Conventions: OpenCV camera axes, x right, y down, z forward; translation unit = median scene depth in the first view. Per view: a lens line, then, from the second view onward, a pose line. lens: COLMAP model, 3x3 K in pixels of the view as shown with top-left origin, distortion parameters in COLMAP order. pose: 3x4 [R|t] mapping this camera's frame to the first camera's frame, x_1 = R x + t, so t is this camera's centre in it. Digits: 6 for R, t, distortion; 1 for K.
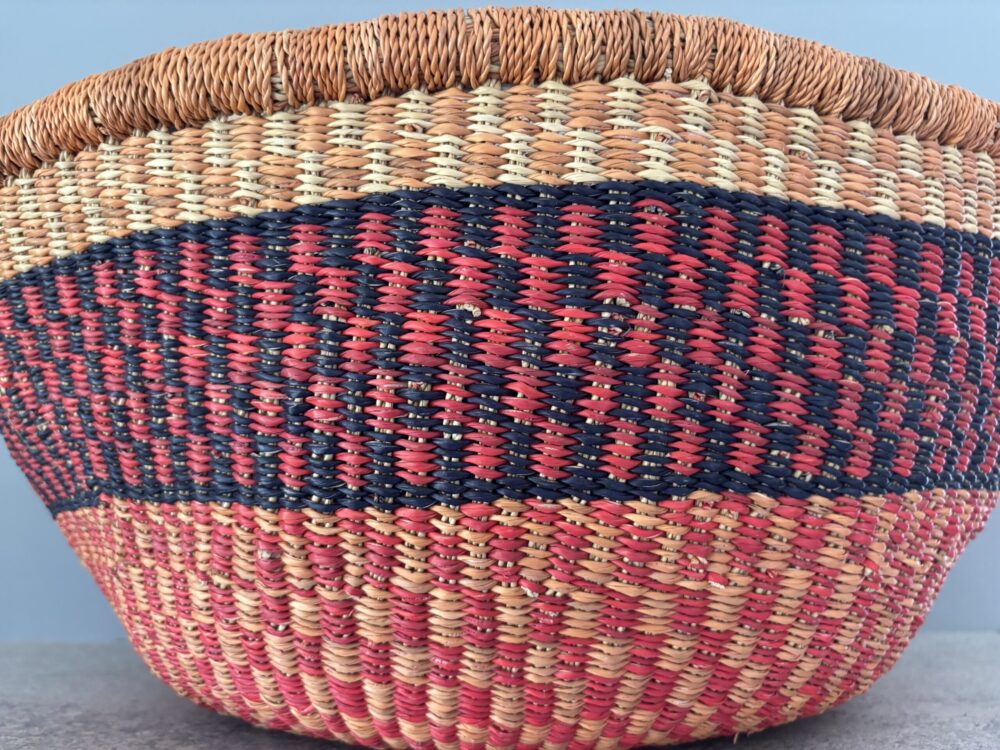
lens RADIAL K [[764.5, 0, 499.1], [0, 764.5, 378.3], [0, 0, 1]] dist [-0.020572, -0.011460]
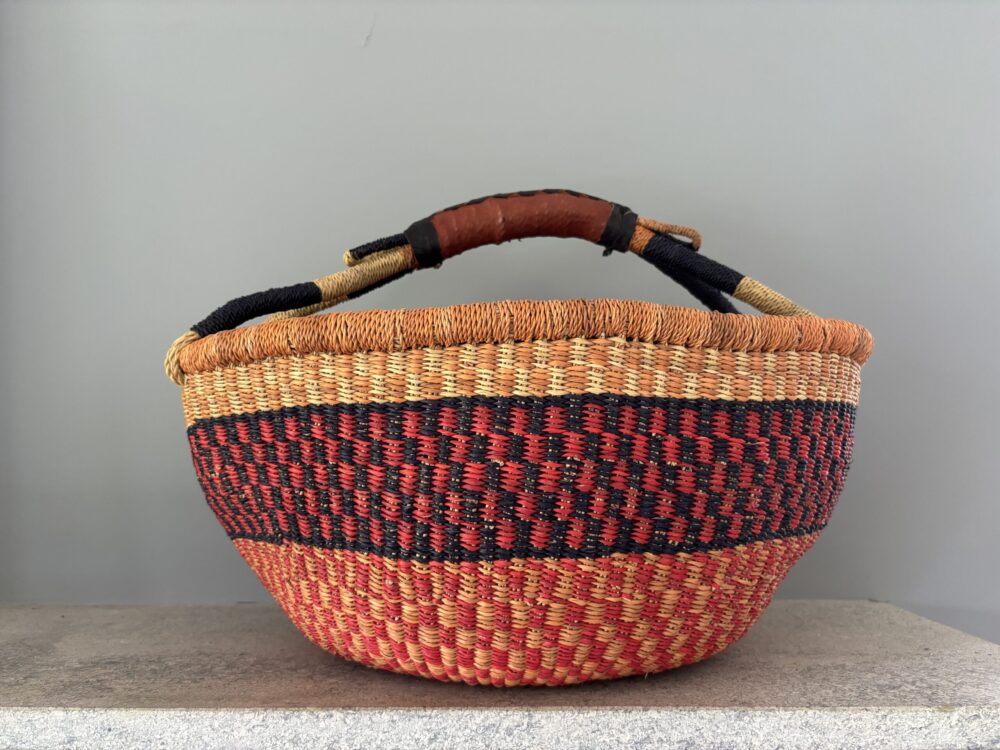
lens RADIAL K [[764.5, 0, 499.0], [0, 764.5, 369.3], [0, 0, 1]] dist [-0.020572, -0.011460]
pose [[0.999951, 0.001344, -0.009802, -0.016356], [-0.000733, 0.998075, 0.062013, -0.418983], [0.009866, -0.062003, 0.998027, -0.870714]]
